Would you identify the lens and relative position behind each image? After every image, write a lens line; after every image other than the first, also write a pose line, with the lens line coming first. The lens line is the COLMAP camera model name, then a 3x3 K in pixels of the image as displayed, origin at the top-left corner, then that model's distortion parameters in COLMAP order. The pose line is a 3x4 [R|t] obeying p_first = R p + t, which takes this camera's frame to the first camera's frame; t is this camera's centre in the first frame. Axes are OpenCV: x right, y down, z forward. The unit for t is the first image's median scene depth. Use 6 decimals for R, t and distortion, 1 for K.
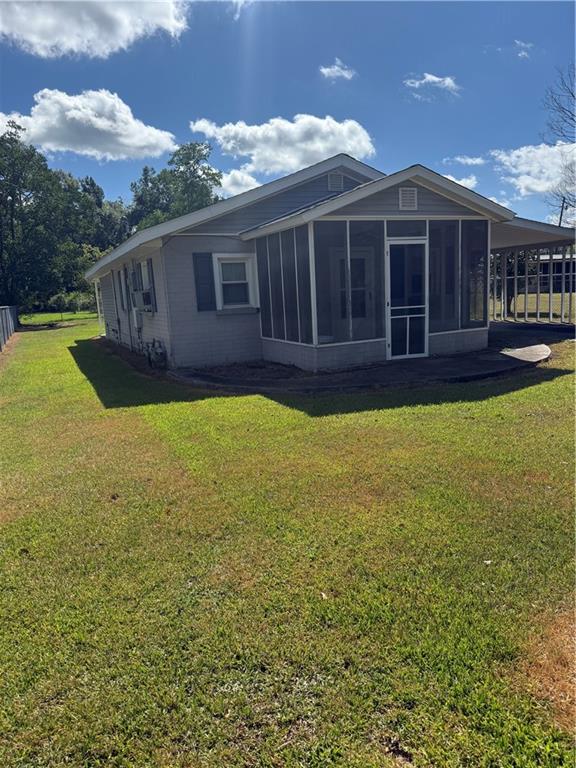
lens RADIAL K [[555.4, 0, 288.0], [0, 555.4, 384.0], [0, 0, 1]] dist [-0.034376, 0.106144]
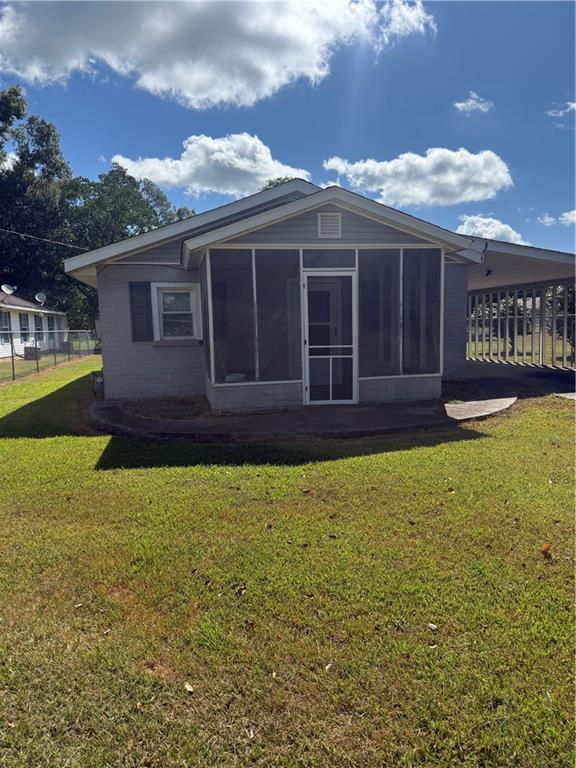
lens RADIAL K [[542.8, 0, 288.7], [0, 542.8, 379.8], [0, 0, 1]] dist [0.096538, -0.091066]
pose [[0.977547, 0.054291, -0.203601, 0.327443], [-0.066421, 0.996371, -0.053219, -0.034505], [0.199973, 0.065547, 0.977606, 0.138229]]
